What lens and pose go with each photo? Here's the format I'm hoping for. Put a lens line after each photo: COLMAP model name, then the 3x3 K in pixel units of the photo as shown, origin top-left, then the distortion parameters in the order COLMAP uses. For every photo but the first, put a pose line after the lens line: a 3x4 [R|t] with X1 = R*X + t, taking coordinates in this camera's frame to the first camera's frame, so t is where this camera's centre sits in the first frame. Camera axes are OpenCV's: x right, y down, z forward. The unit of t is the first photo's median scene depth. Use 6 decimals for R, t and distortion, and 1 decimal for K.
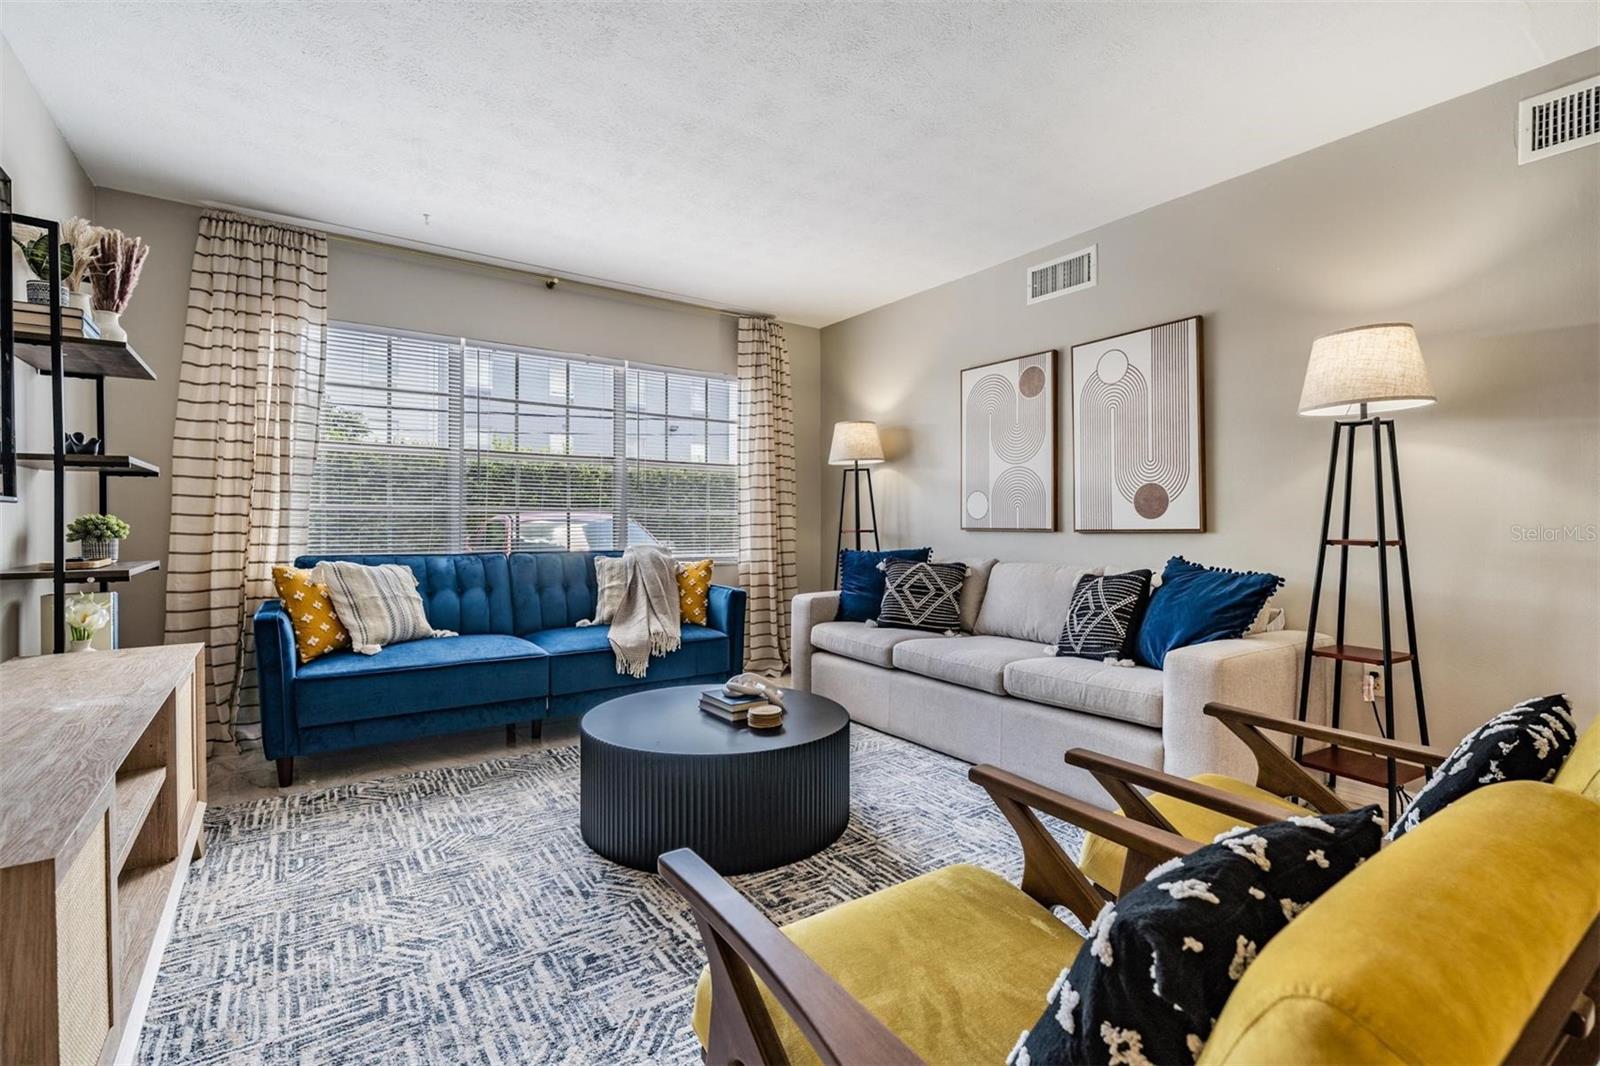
lens RADIAL K [[718.6, 0, 793.4], [0, 718.6, 522.9], [0, 0, 1]] dist [0.003959, 0.000085]
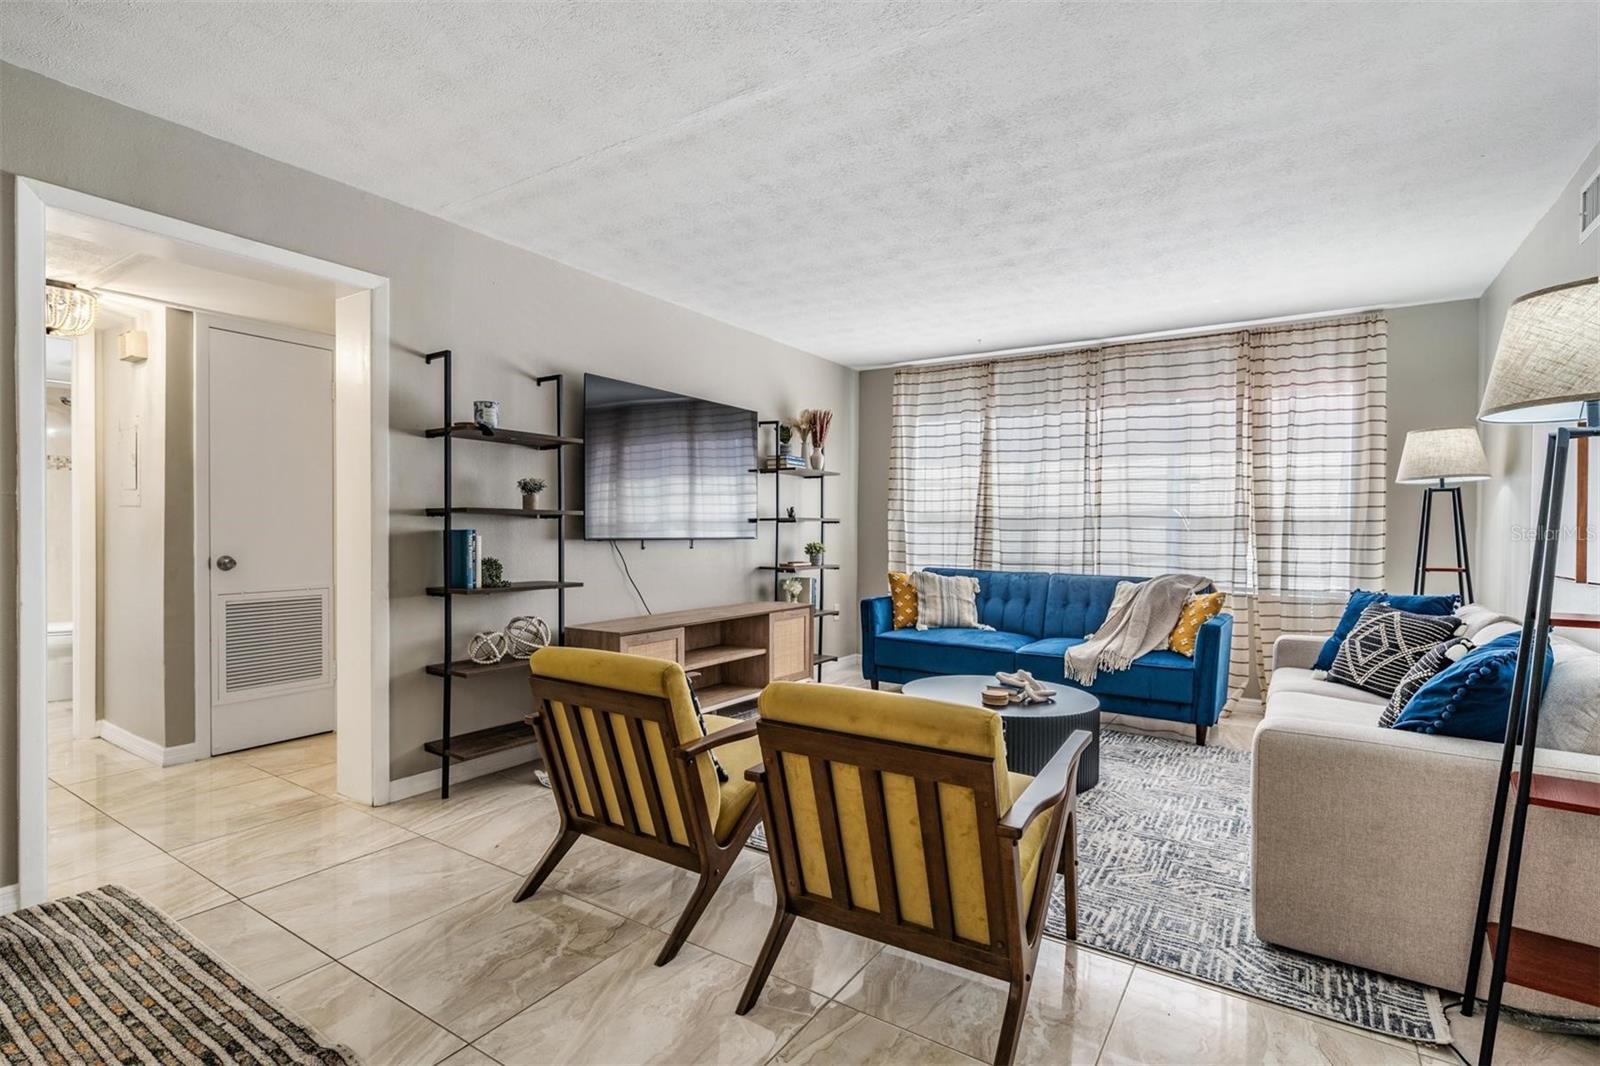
lens RADIAL K [[768.9, 0, 777.5], [0, 768.9, 567.9], [0, 0, 1]] dist [-0.000998, 0.000011]
pose [[0.345728, 0.047597, -0.937127, 0.912507], [-0.008192, 0.998828, 0.047708, -0.034488], [0.938299, -0.008817, 0.345713, 0.079753]]
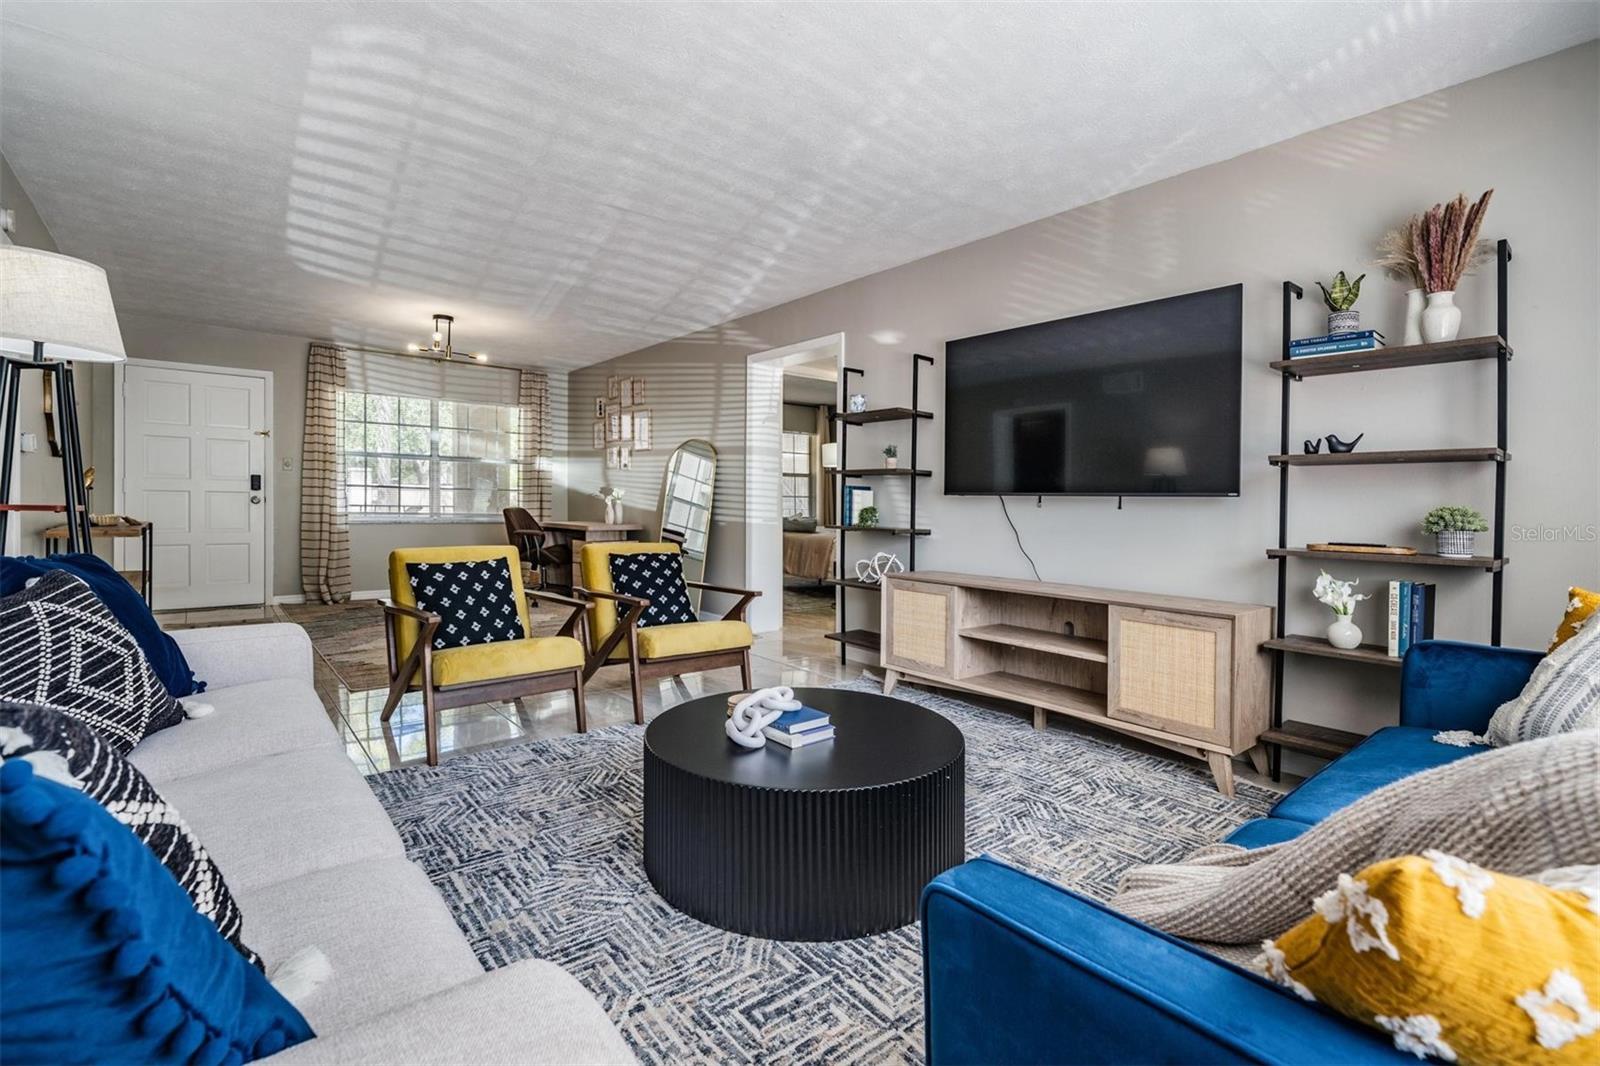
lens RADIAL K [[718.6, 0, 793.4], [0, 718.6, 522.9], [0, 0, 1]] dist [0.003959, 0.000085]
pose [[-0.997430, -0.017991, -0.069359, -0.025965], [-0.020140, 0.999335, 0.030402, 0.002583], [0.068766, 0.031720, -0.997128, 1.493516]]
